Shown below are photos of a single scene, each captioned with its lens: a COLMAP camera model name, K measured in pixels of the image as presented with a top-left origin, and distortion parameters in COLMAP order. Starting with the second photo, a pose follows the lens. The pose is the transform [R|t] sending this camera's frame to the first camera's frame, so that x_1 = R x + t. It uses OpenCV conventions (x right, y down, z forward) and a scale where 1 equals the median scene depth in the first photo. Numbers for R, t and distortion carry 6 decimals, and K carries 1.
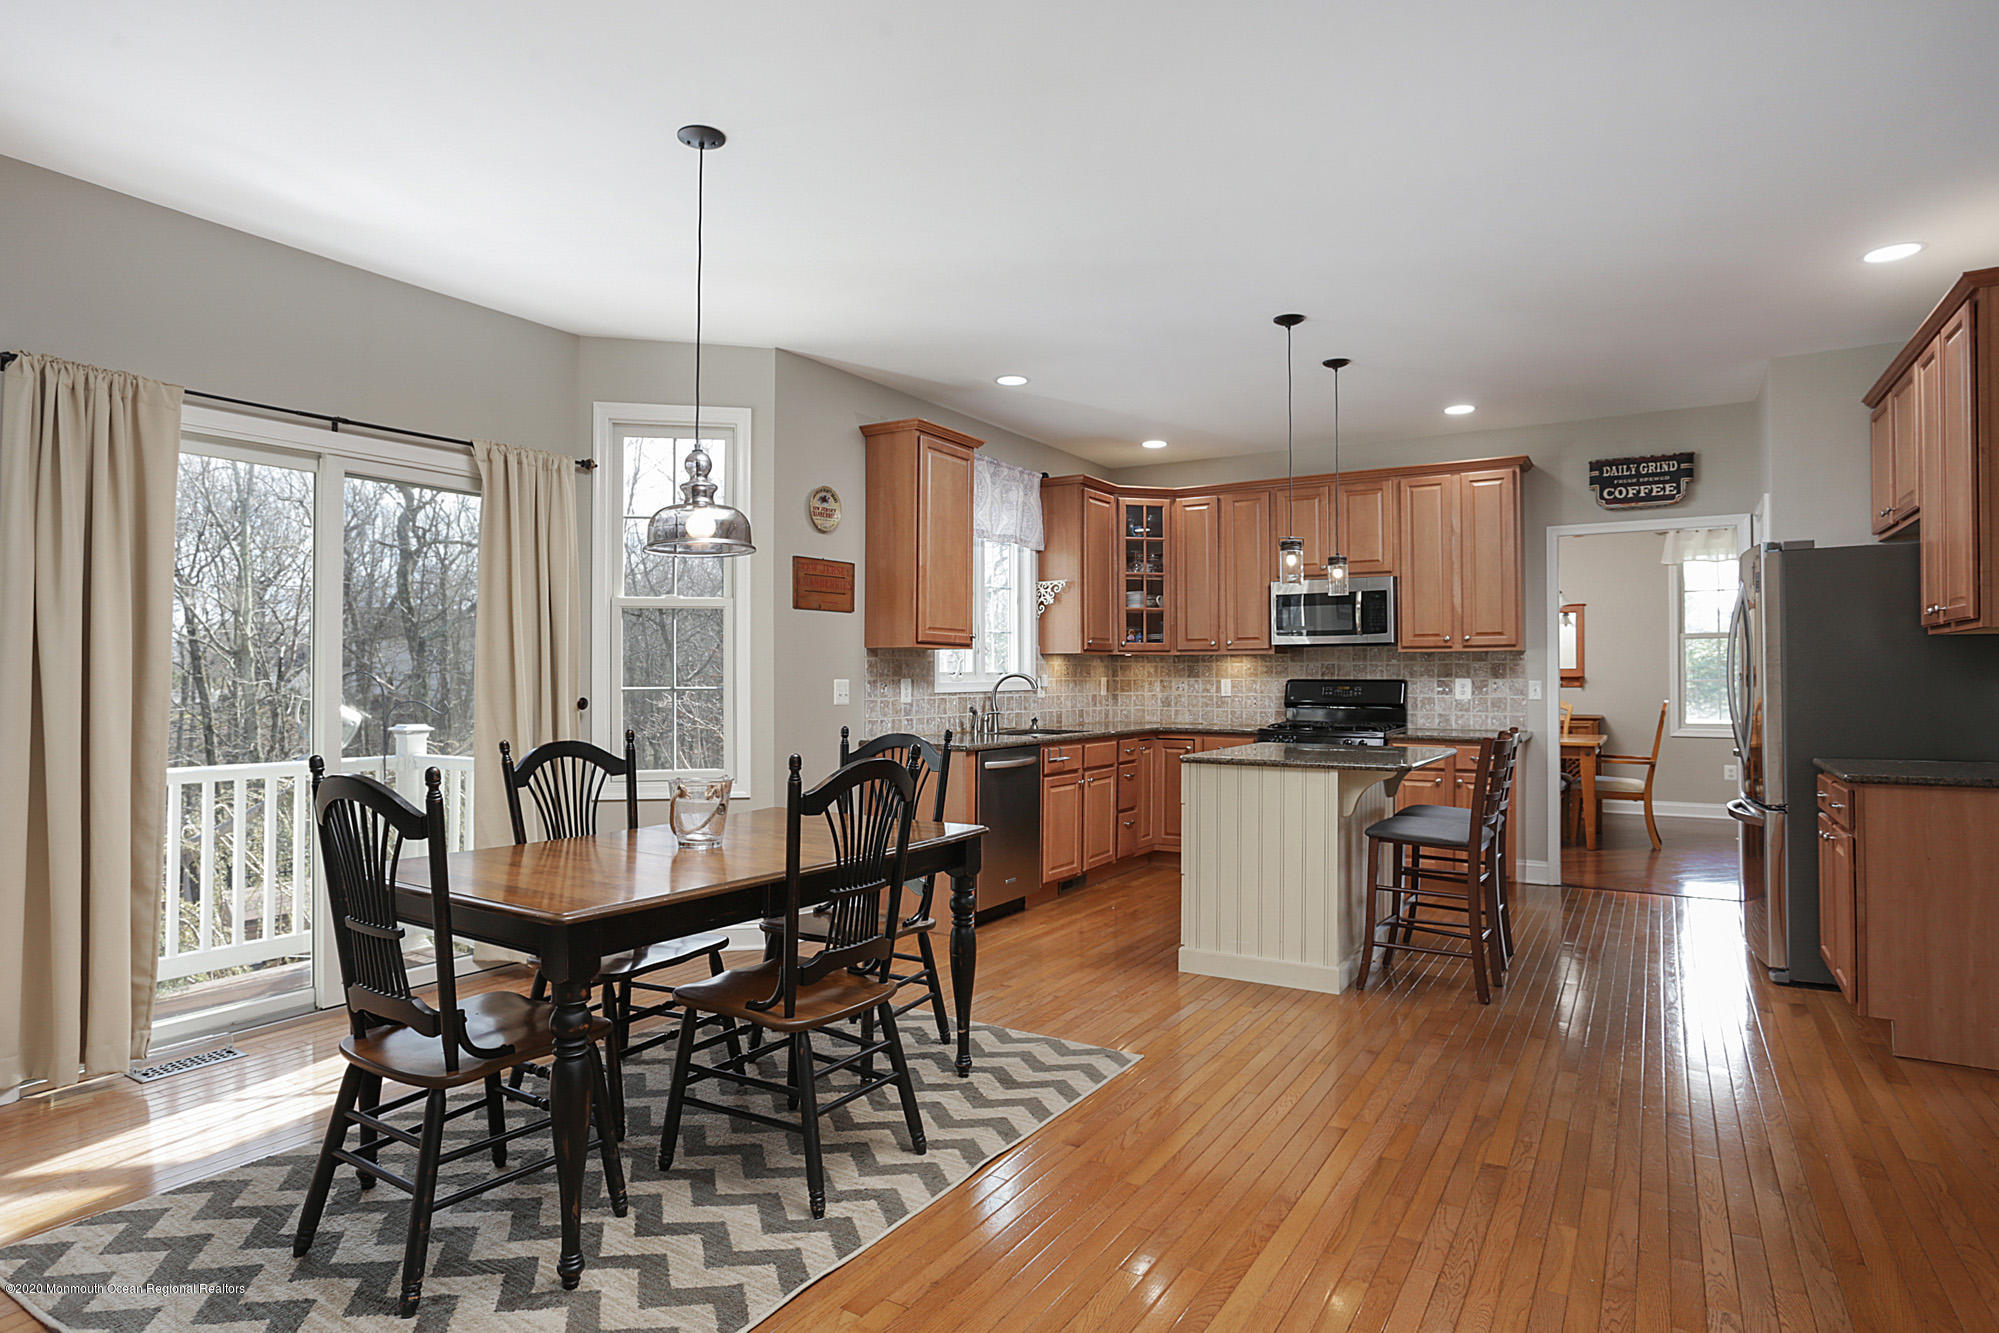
lens RADIAL K [[1105.2, 0, 987.9], [0, 1105.2, 662.5], [0, 0, 1]] dist [-0.031090, 0.018041]
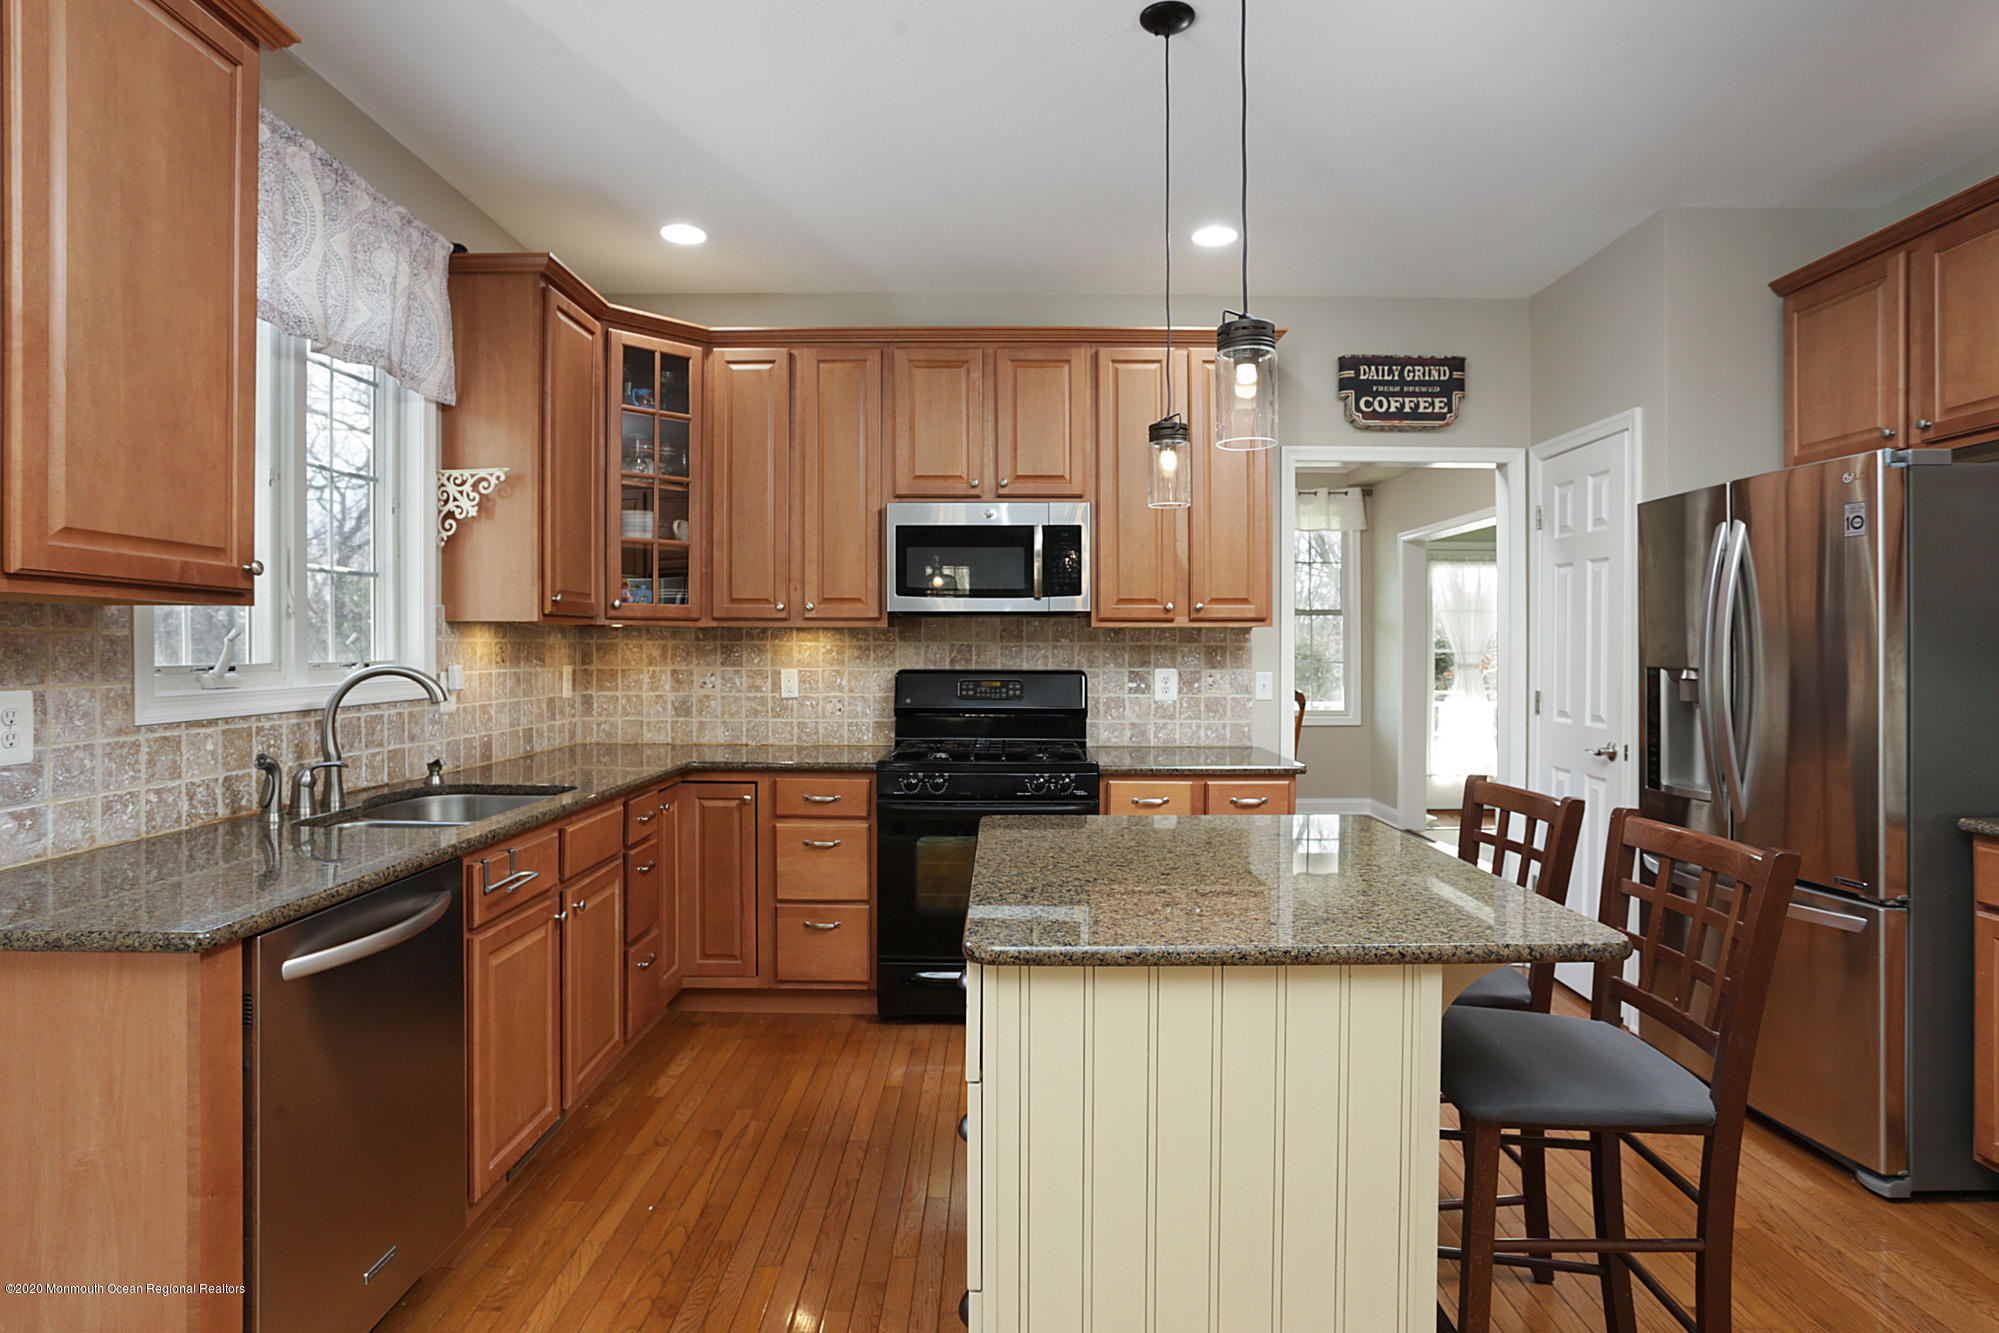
lens RADIAL K [[1071.3, 0, 998.2], [0, 1071.3, 654.4], [0, 0, 1]] dist [-0.031330, 0.013294]
pose [[0.850485, -0.000591, 0.526000, 0.009299], [-0.009429, 0.999822, 0.016369, -0.003528], [-0.525916, -0.018882, 0.850327, 0.509563]]
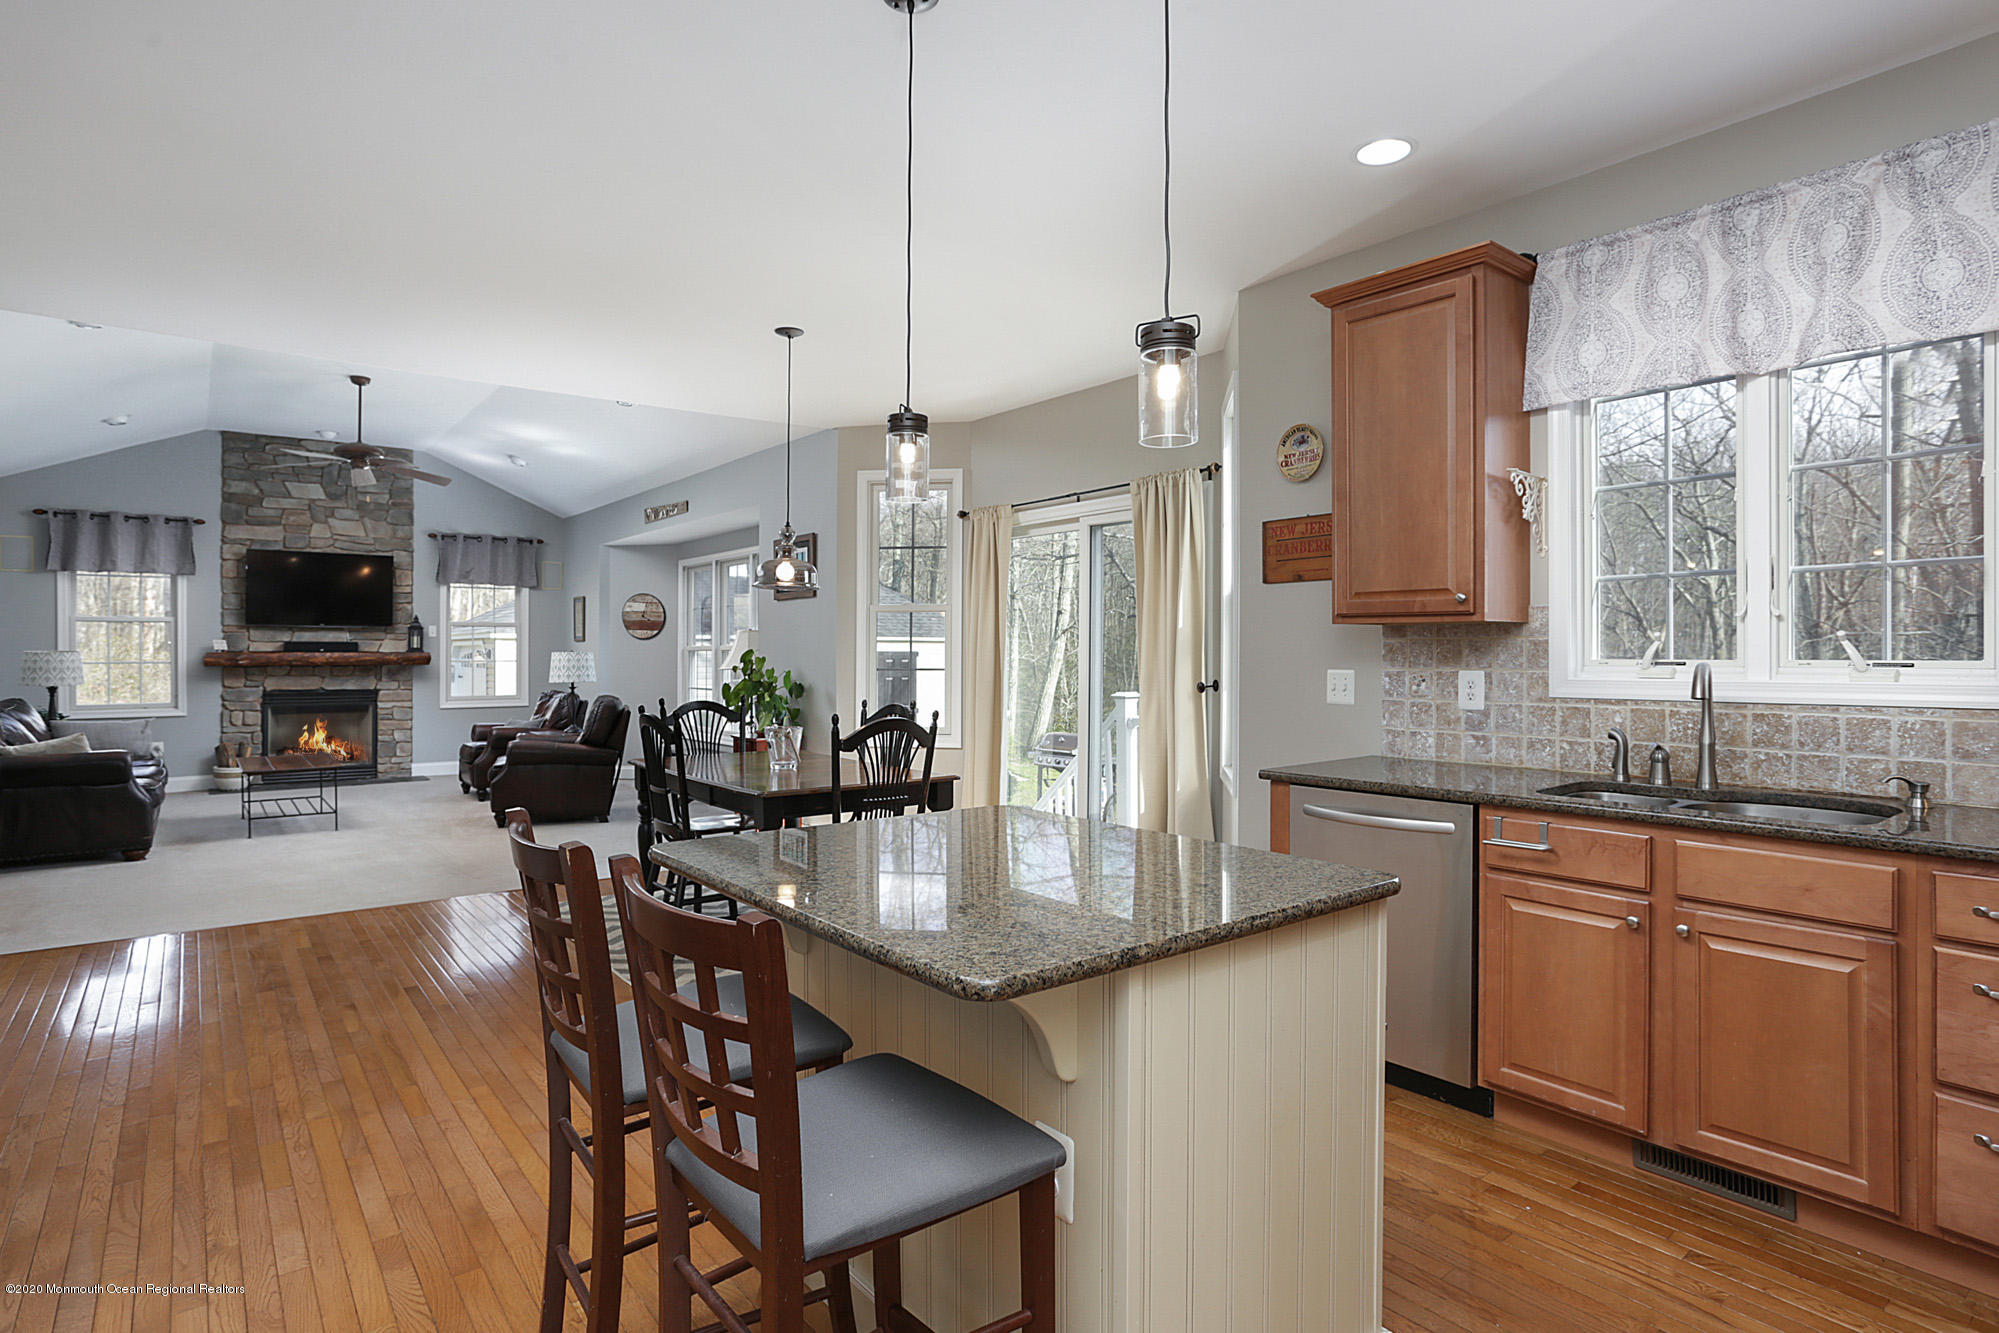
lens RADIAL K [[1071.3, 0, 983.7], [0, 1071.3, 622.8], [0, 0, 1]] dist [-0.031330, 0.013294]
pose [[-0.359449, -0.026069, -0.932801, 0.511476], [0.010822, 0.999426, -0.032101, 0.003600], [0.933102, -0.021634, -0.358960, 0.841377]]
